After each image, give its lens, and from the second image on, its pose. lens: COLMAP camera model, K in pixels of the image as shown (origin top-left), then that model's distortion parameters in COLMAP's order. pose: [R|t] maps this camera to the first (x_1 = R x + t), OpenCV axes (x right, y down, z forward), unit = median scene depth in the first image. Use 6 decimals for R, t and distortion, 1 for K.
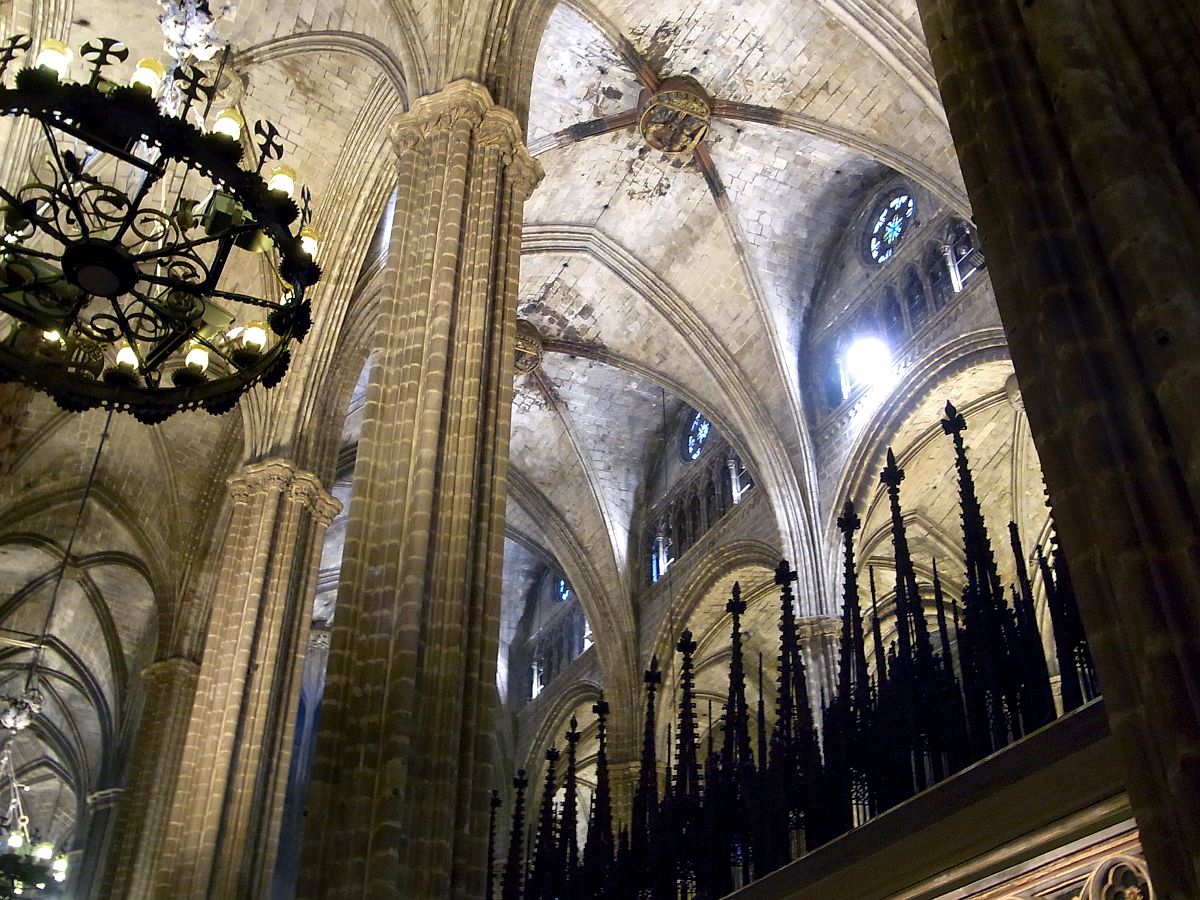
lens RADIAL K [[1251.5, 0, 600.0], [0, 1251.5, 450.0], [0, 0, 1]] dist [-0.086157, 0.222295]
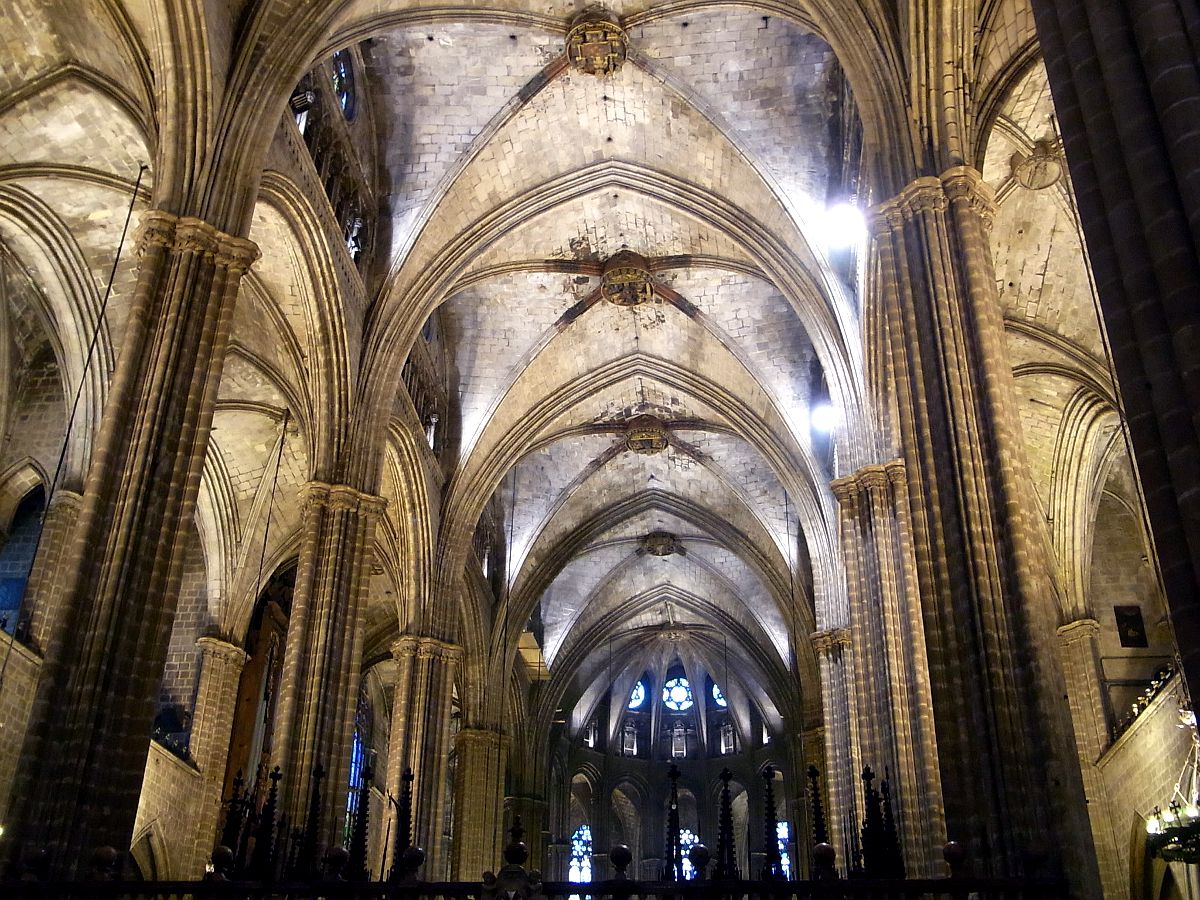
lens RADIAL K [[1251.5, 0, 600.0], [0, 1251.5, 450.0], [0, 0, 1]] dist [-0.086157, 0.222295]
pose [[0.836899, -0.261713, -0.480736, 0.617584], [0.315516, 0.948347, 0.032992, -0.152640], [0.447270, -0.179290, 0.876245, -0.188944]]
